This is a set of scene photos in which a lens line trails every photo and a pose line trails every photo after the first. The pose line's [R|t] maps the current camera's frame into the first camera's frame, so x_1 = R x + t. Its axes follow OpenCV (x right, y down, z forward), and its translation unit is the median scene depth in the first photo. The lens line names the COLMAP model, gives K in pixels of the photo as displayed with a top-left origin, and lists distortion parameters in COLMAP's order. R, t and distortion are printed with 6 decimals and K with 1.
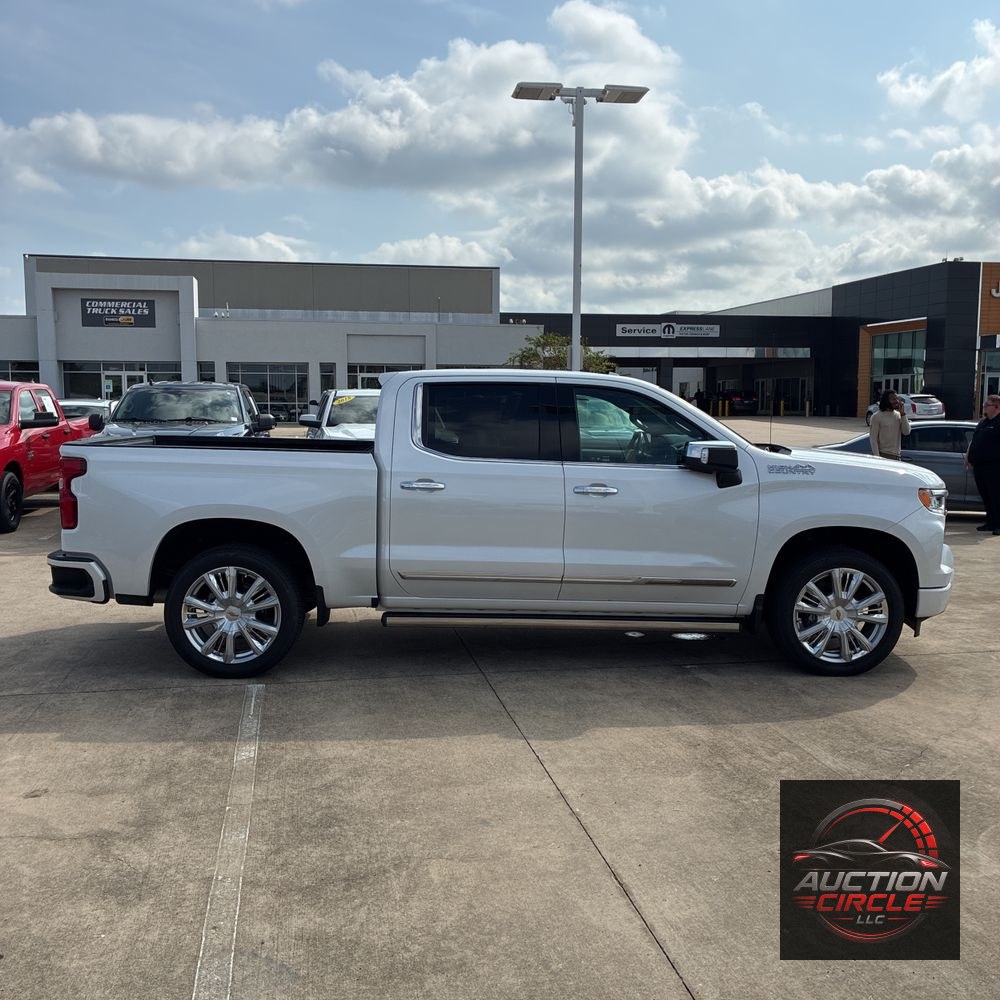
lens RADIAL K [[1008.0, 0, 503.0], [0, 1008.0, 498.0], [0, 0, 1]] dist [0.026891, 0.000000]
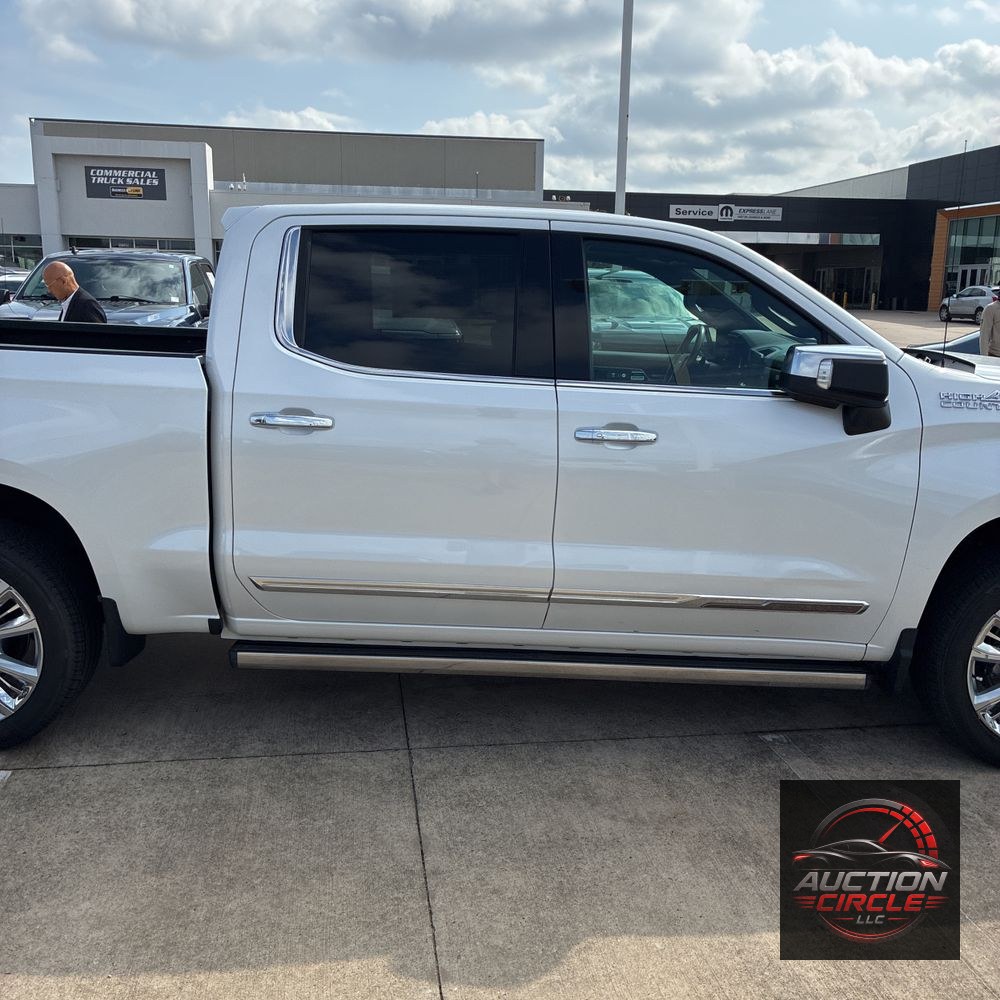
lens RADIAL K [[1008.0, 0, 513.9], [0, 1008.0, 497.7], [0, 0, 1]] dist [0.026891, 0.000000]
pose [[0.999301, 0.022355, -0.029973, 0.052801], [-0.019005, 0.993999, 0.107730, -0.030279], [0.032202, -0.107085, 0.993728, 0.444824]]
